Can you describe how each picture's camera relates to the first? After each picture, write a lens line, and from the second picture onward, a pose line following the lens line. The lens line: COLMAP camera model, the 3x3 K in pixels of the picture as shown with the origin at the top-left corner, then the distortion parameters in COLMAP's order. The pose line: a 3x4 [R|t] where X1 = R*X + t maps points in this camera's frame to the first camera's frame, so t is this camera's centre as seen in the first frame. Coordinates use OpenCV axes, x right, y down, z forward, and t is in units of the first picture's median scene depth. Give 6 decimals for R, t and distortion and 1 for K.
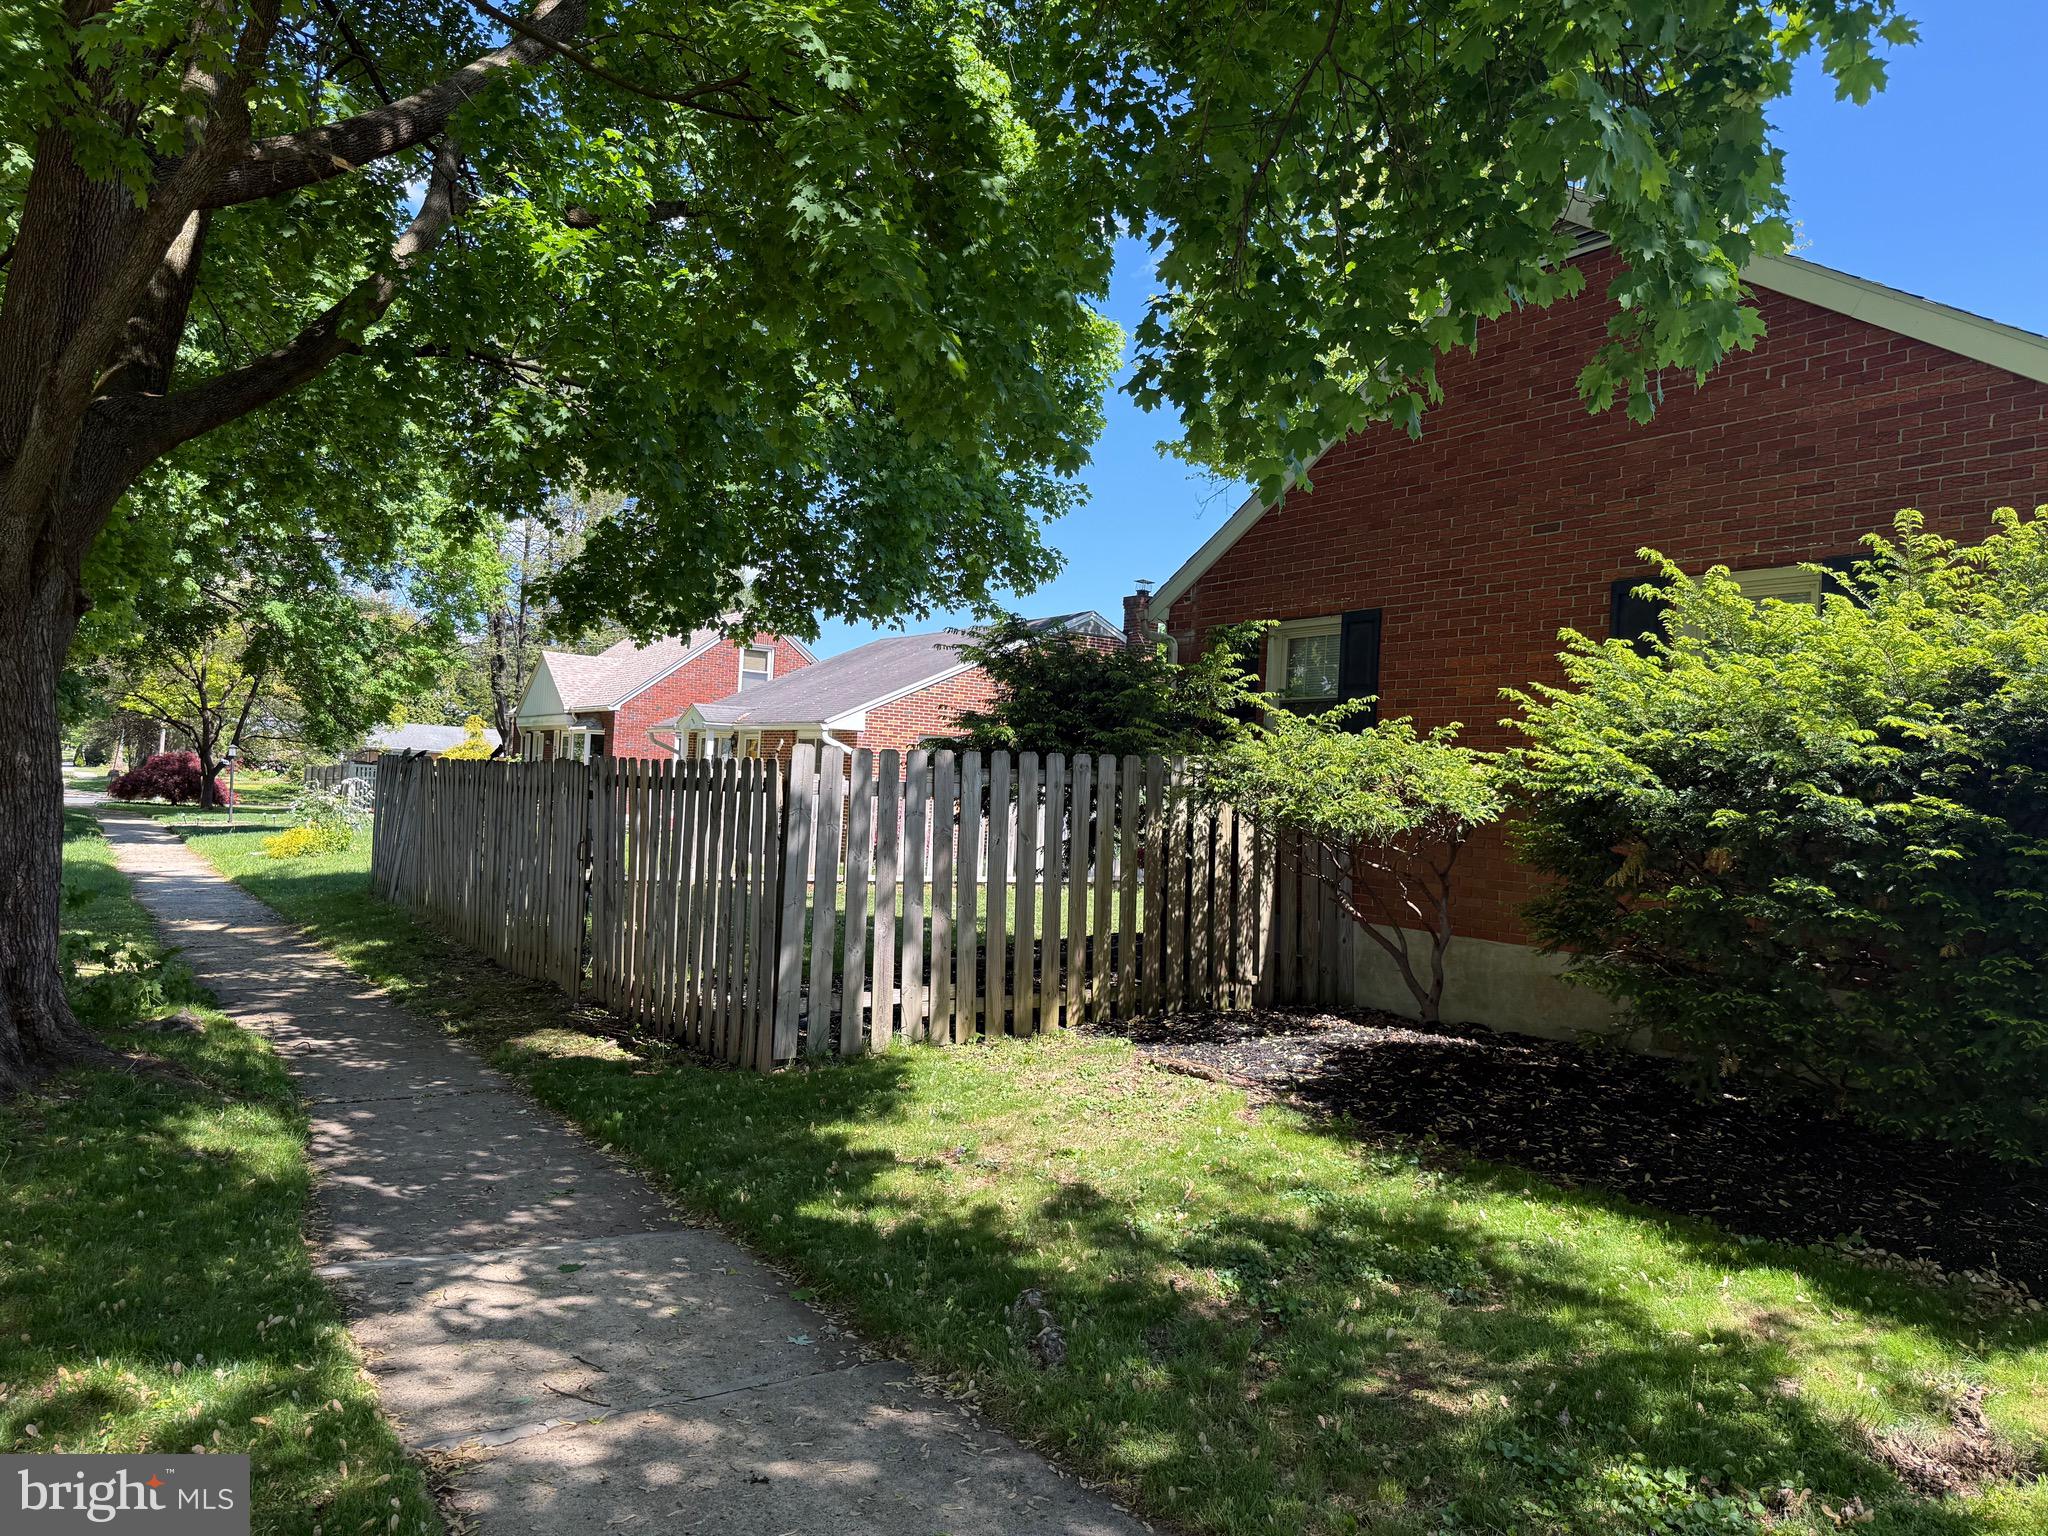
lens RADIAL K [[1428.1, 0, 1028.1], [0, 1428.1, 773.4], [0, 0, 1]] dist [0.117891, -0.221299]
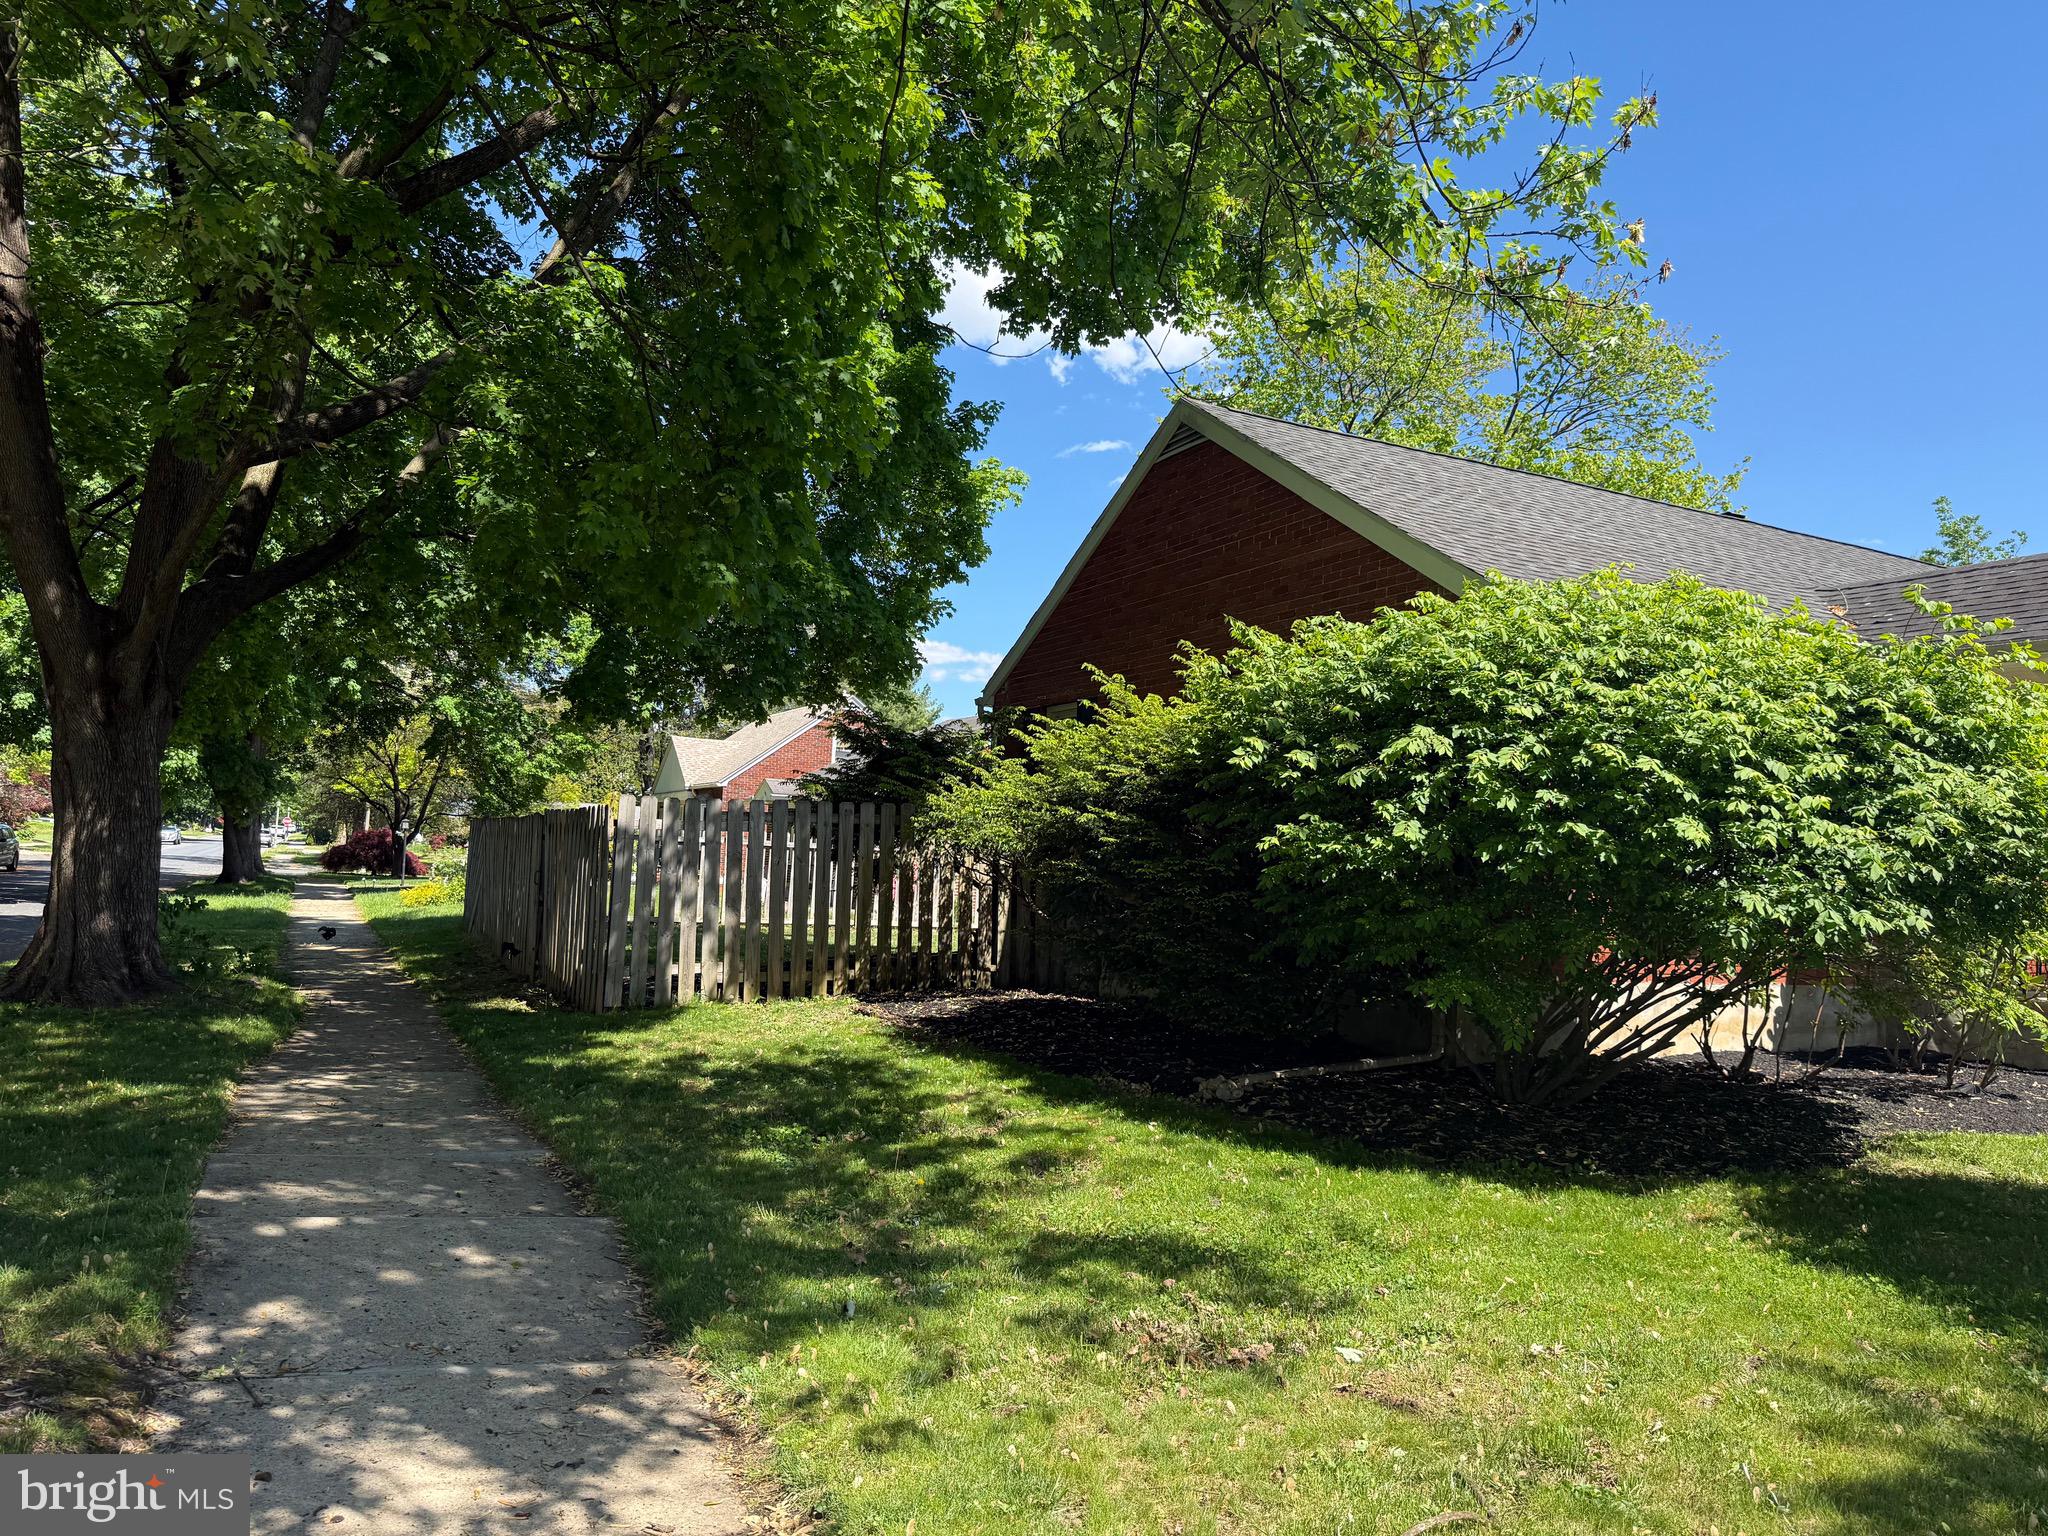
lens RADIAL K [[1428.1, 0, 1028.1], [0, 1428.1, 773.4], [0, 0, 1]] dist [0.117891, -0.221299]
pose [[0.991688, -0.011600, -0.128140, 0.260792], [0.004729, 0.998540, -0.053803, 0.022902], [0.128577, 0.052750, 0.990296, -0.252069]]
